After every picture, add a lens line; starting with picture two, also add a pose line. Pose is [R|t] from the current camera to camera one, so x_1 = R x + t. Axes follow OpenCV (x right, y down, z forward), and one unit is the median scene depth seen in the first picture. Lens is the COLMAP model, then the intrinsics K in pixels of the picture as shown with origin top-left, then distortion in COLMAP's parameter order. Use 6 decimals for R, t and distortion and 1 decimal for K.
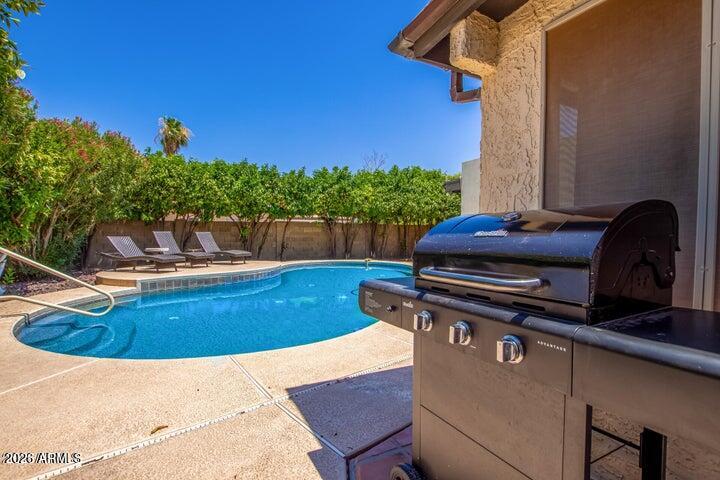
lens RADIAL K [[336.0, 0, 360.0], [0, 336.0, 240.0], [0, 0, 1]] dist [-0.002945, -0.000537]
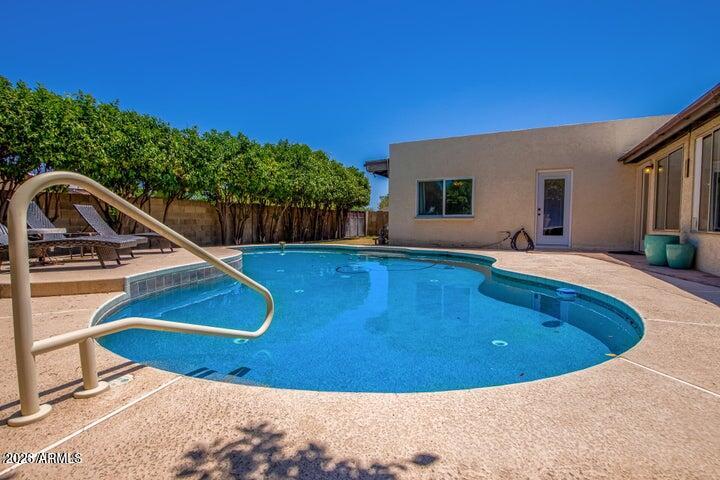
lens RADIAL K [[336.0, 0, 360.0], [0, 336.0, 240.0], [0, 0, 1]] dist [-0.002945, -0.000537]
pose [[0.814820, -0.040104, 0.578325, -0.321809], [0.021143, 0.998996, 0.039485, 0.020333], [-0.579328, -0.019946, 0.814851, 0.156693]]
